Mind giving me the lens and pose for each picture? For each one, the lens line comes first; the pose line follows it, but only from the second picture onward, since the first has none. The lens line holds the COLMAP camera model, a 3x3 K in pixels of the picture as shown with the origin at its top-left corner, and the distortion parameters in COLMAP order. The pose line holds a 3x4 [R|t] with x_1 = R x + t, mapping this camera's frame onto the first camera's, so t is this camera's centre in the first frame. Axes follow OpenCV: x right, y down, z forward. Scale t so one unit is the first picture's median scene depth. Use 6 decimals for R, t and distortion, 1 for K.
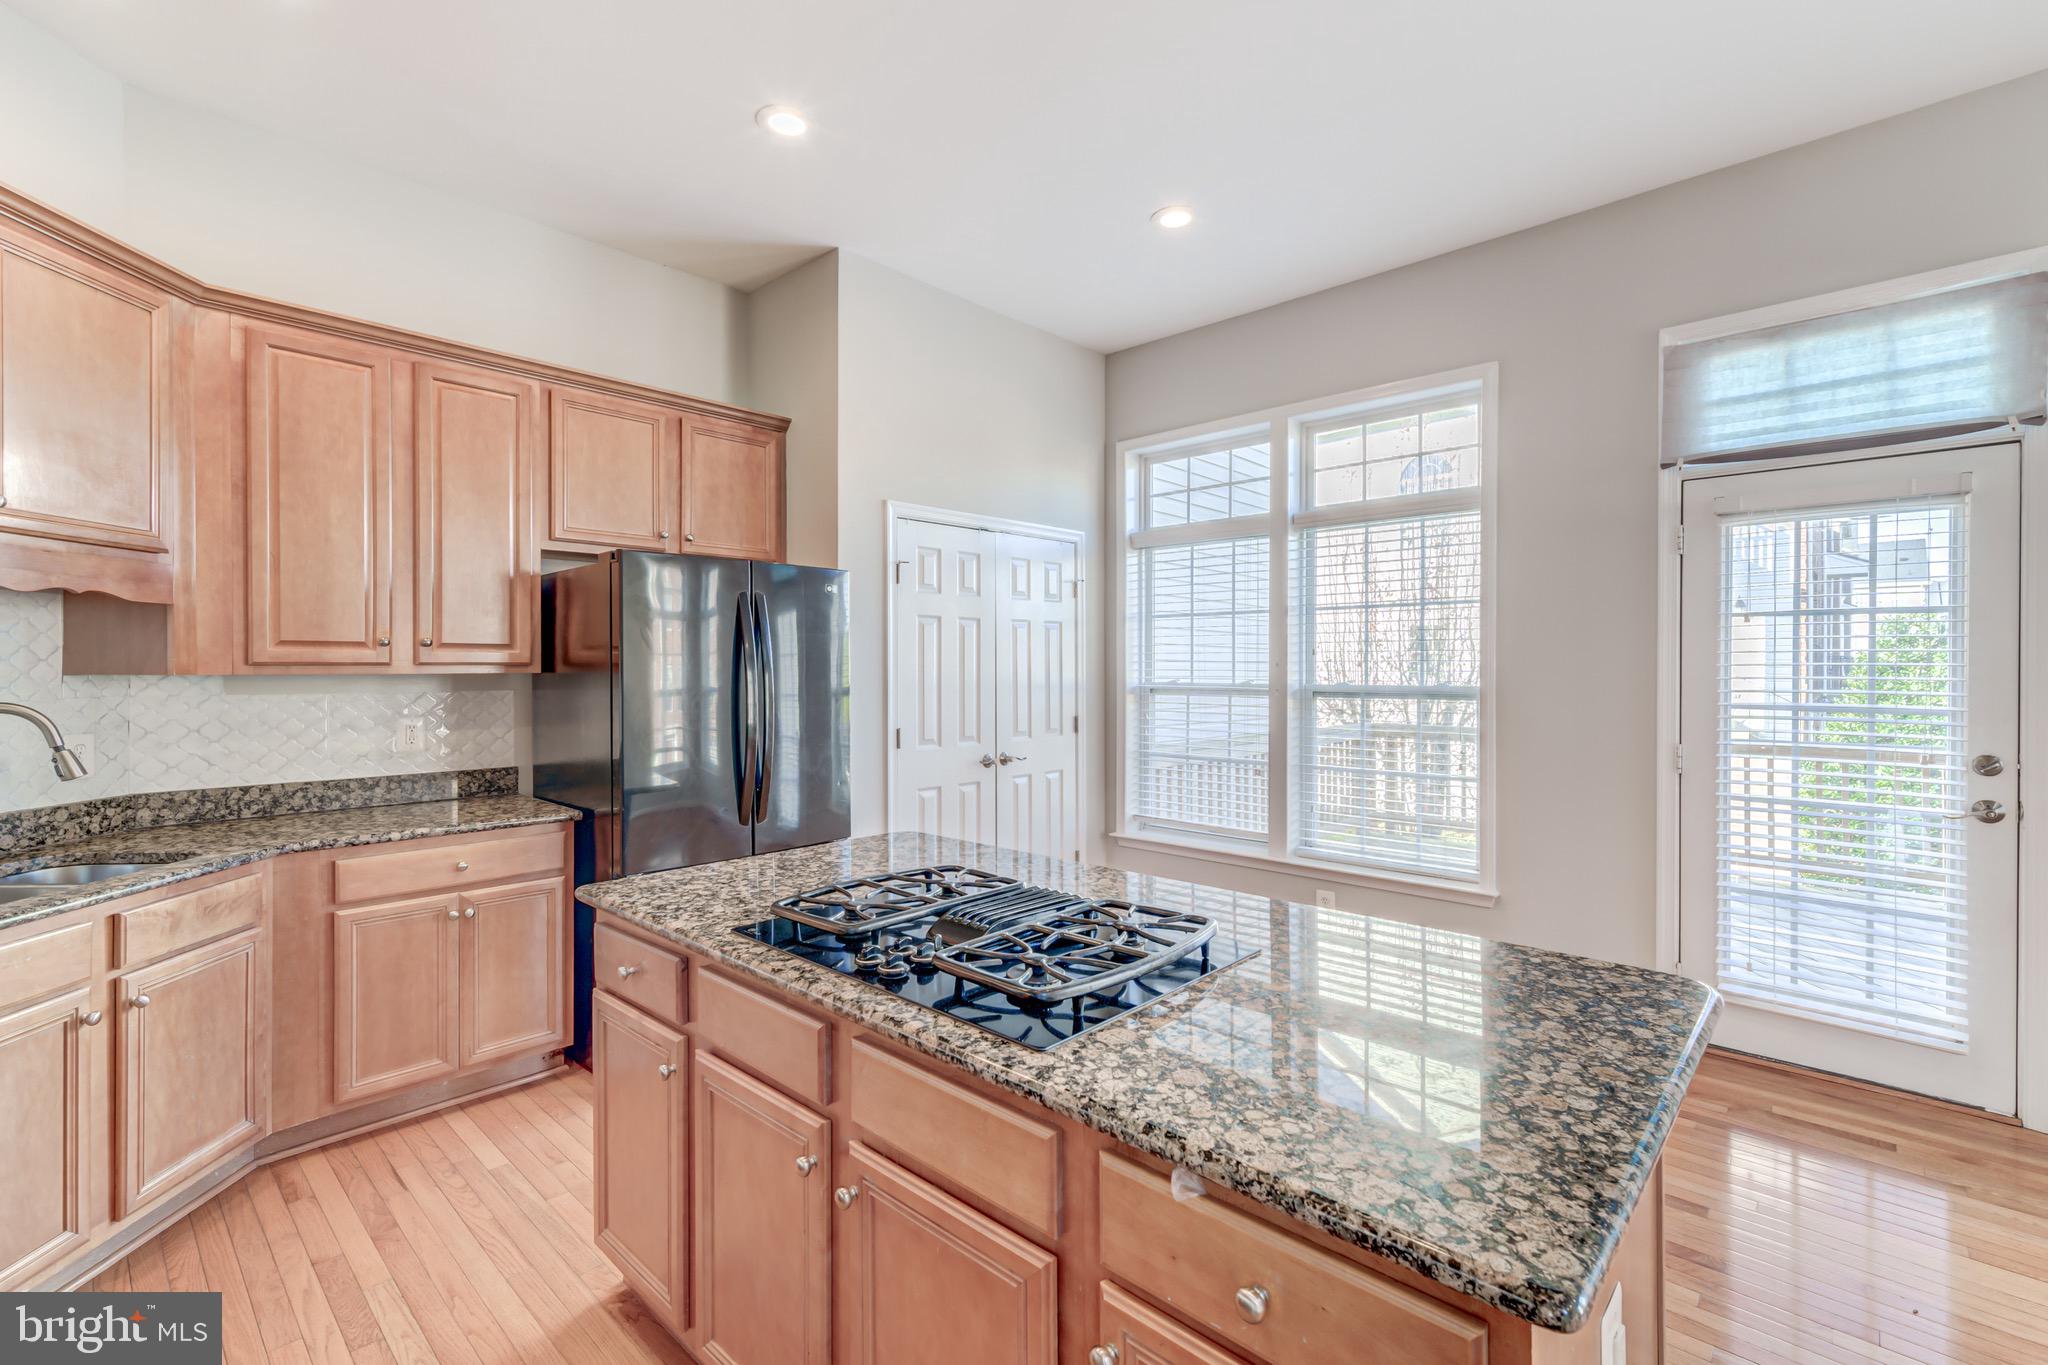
lens RADIAL K [[887.0, 0, 1060.6], [0, 887.0, 684.2], [0, 0, 1]] dist [0.002152, 0.001037]
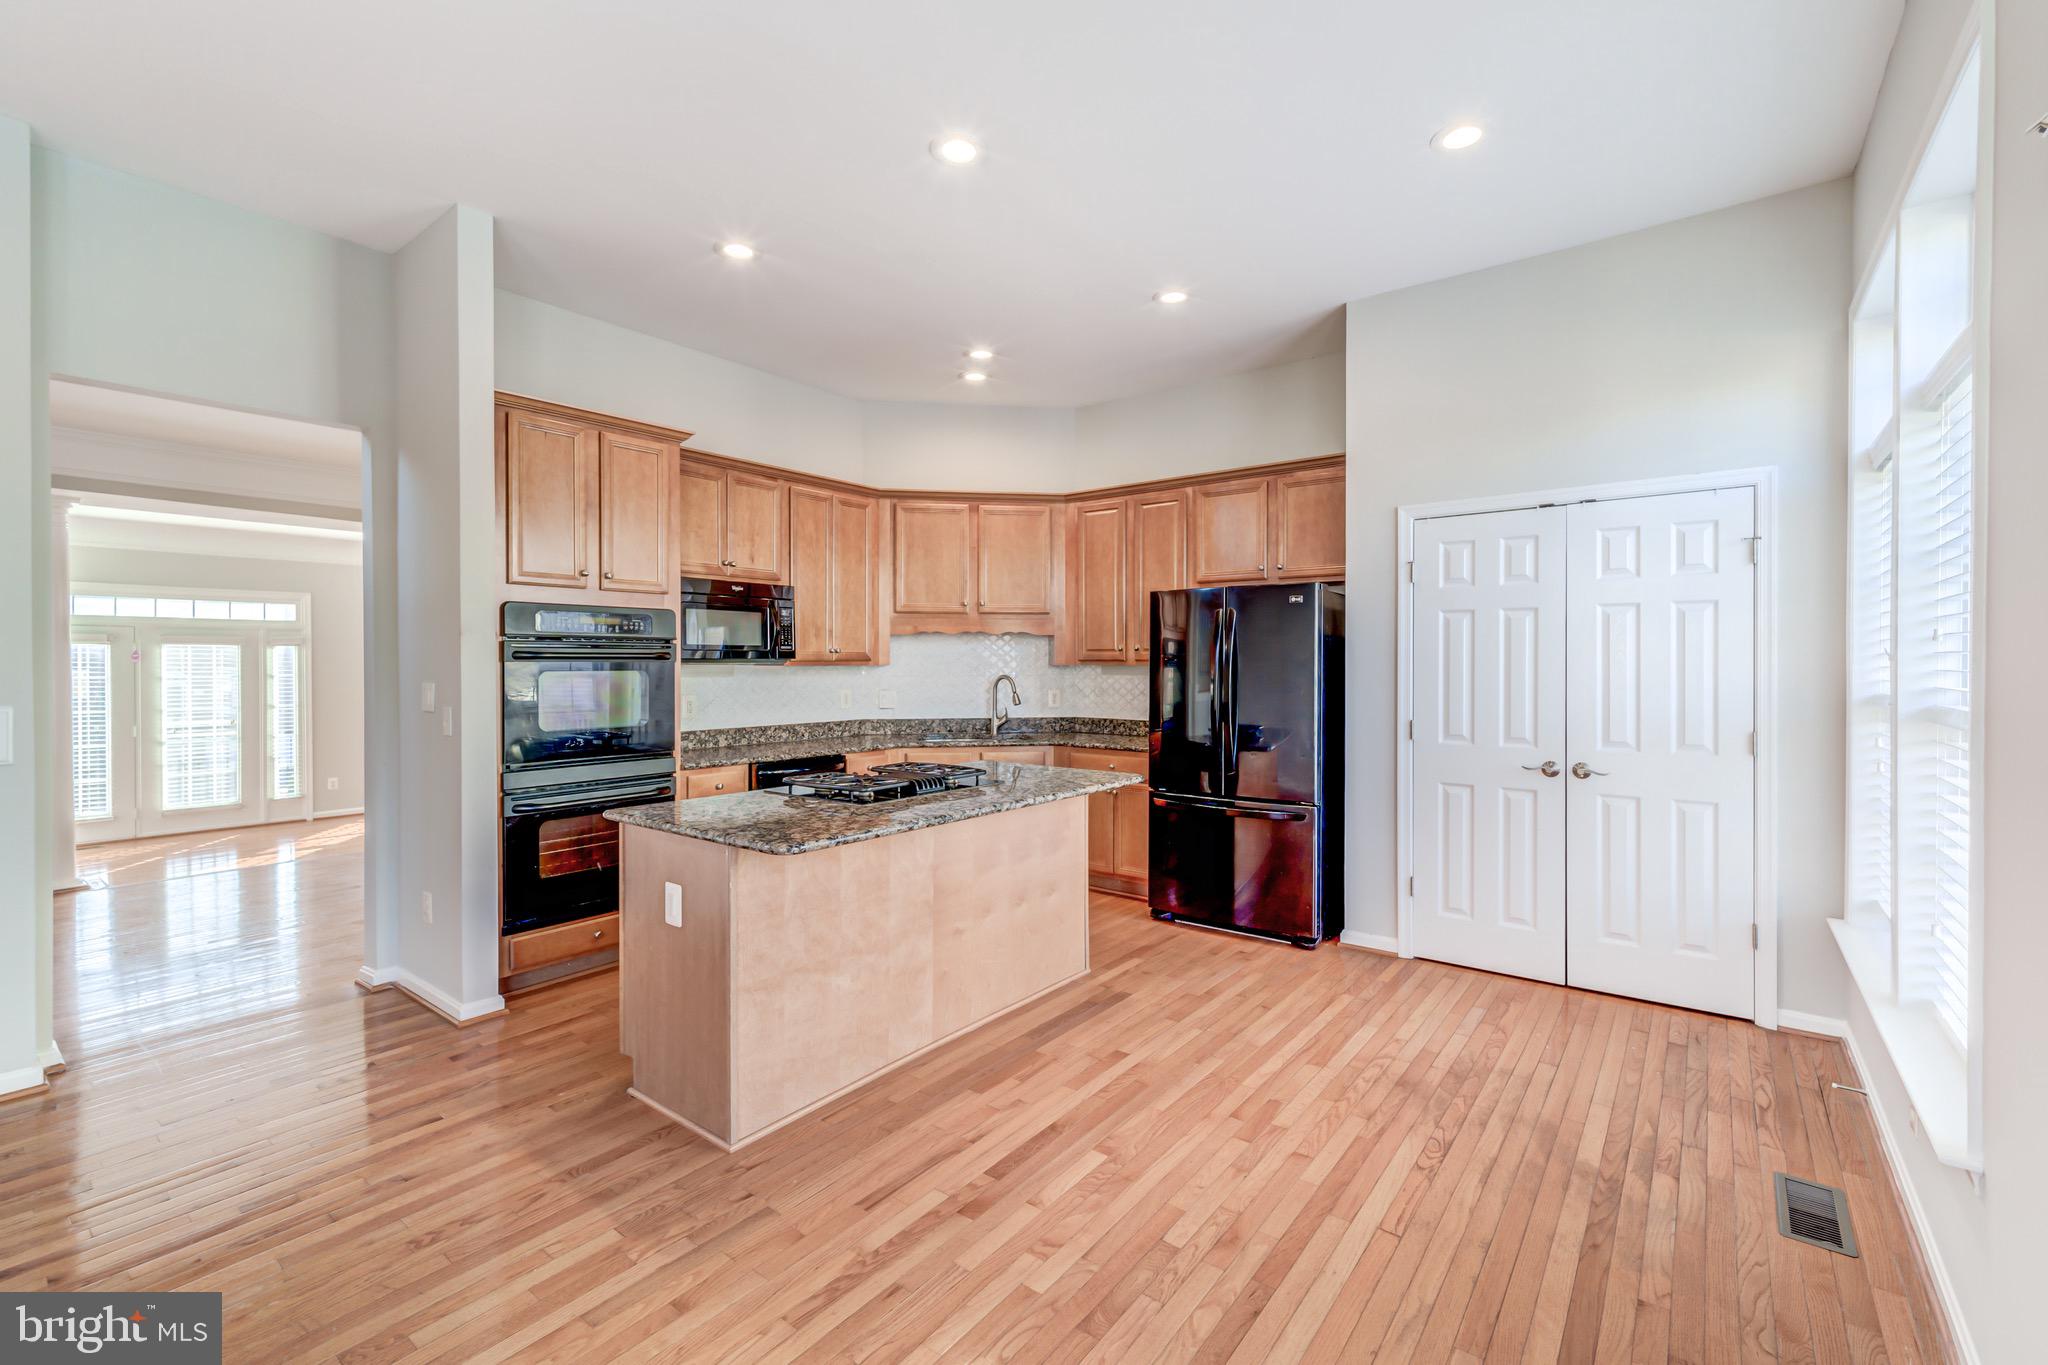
lens RADIAL K [[887.0, 0, 999.5], [0, 887.0, 677.2], [0, 0, 1]] dist [0.002152, 0.001037]
pose [[0.064069, 0.019466, -0.997756, 1.155418], [-0.017860, 0.999672, 0.018357, -0.016365], [0.997786, 0.016644, 0.064396, 0.614646]]
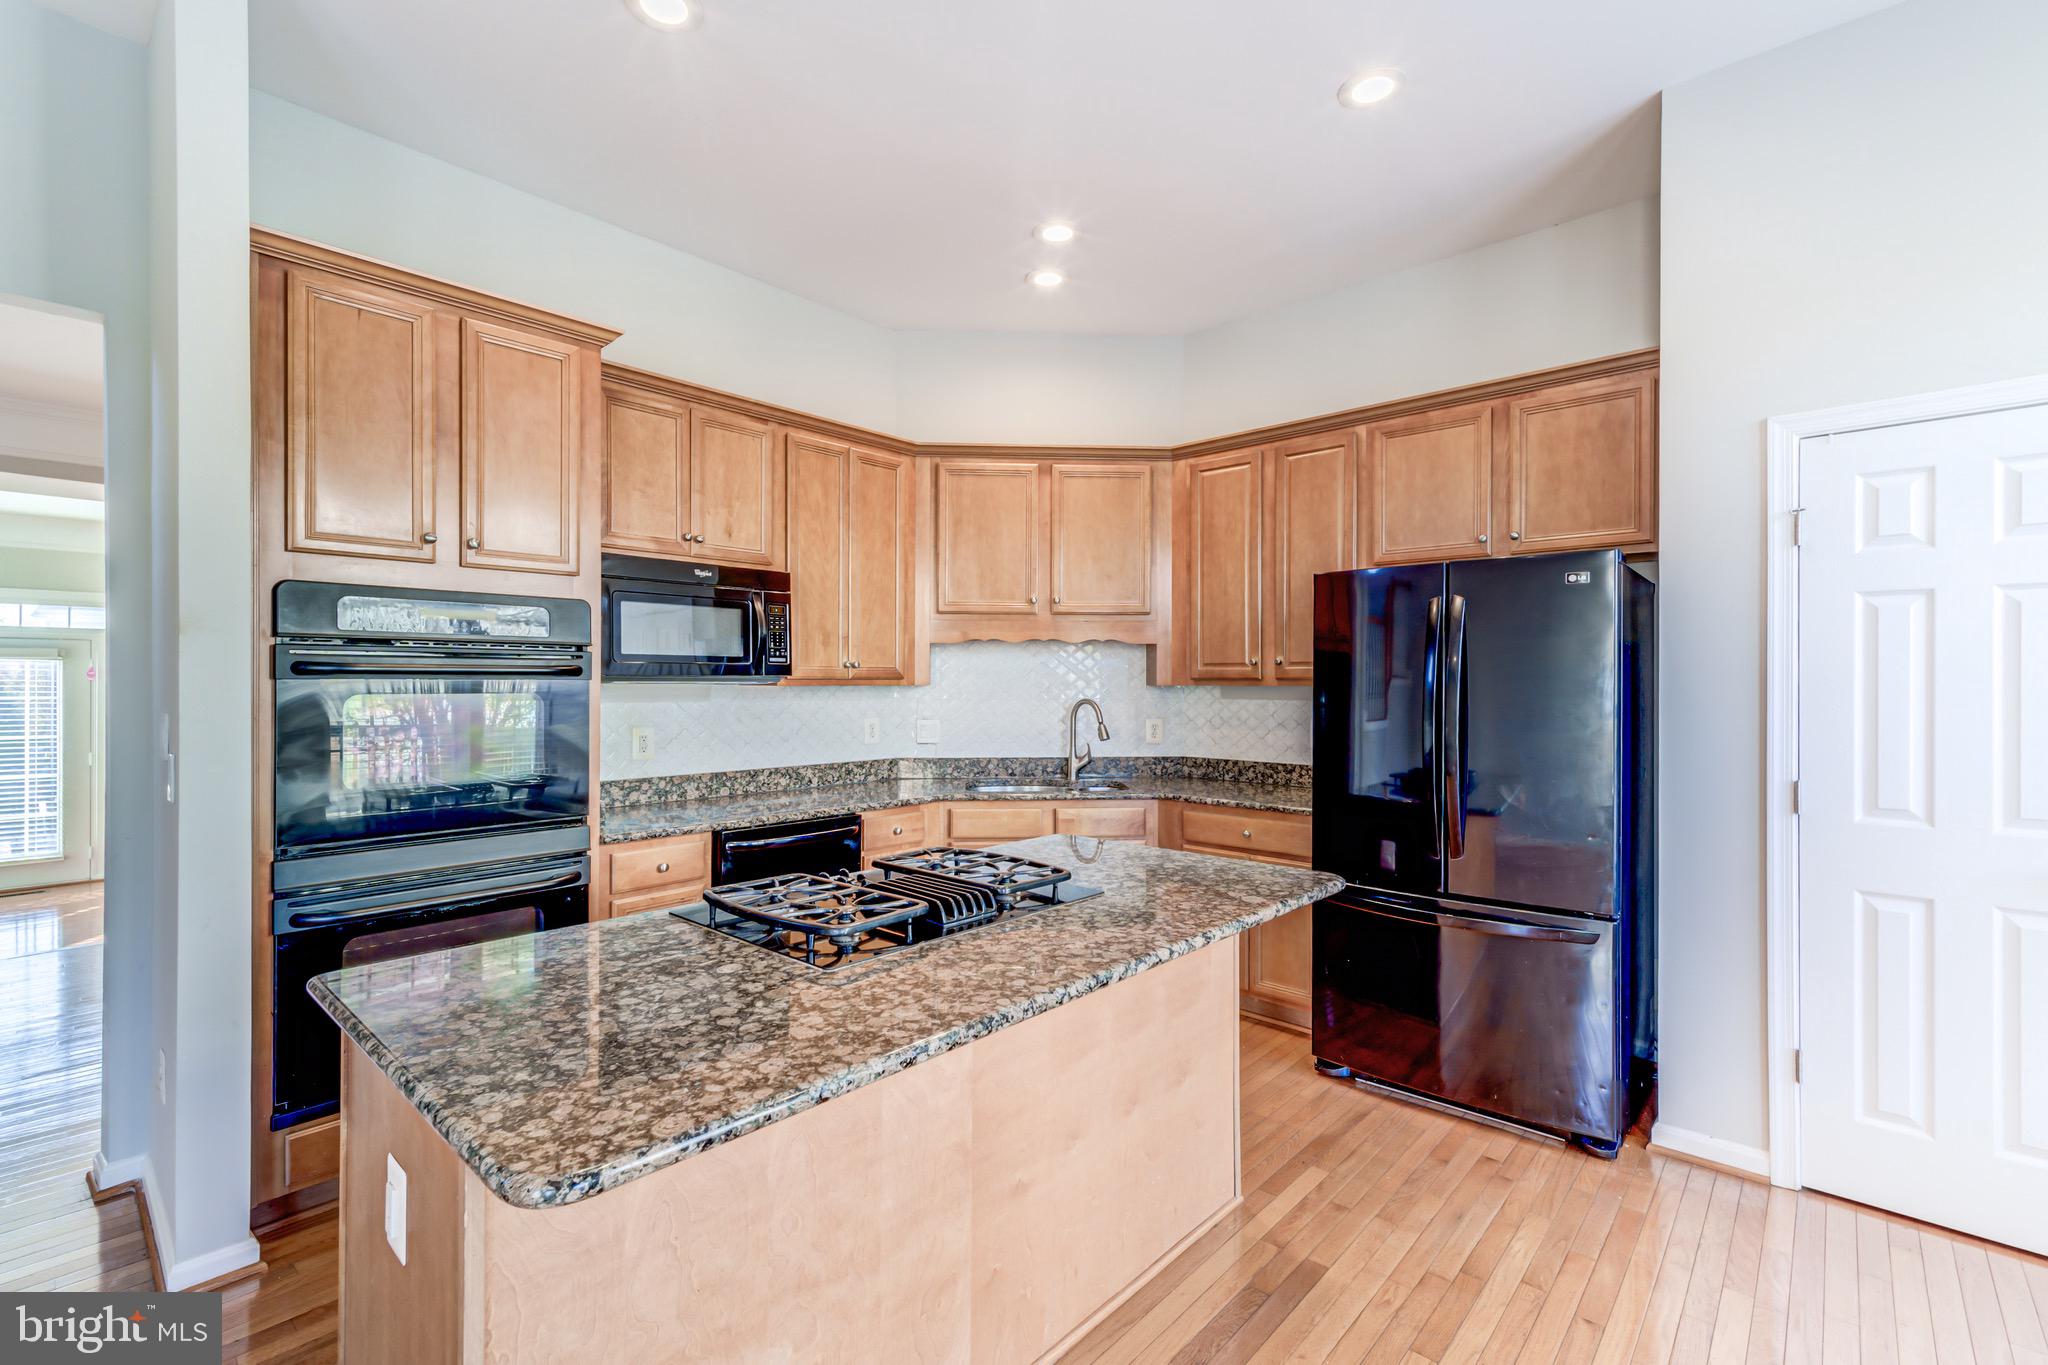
lens RADIAL K [[916.3, 0, 994.0], [0, 916.3, 687.4], [0, 0, 1]] dist [0.010807, -0.000099]
pose [[-0.015378, 0.008543, -0.999845, 0.649282], [-0.019114, 0.999778, 0.008836, -0.013944], [0.999699, 0.019247, -0.015211, 0.625519]]
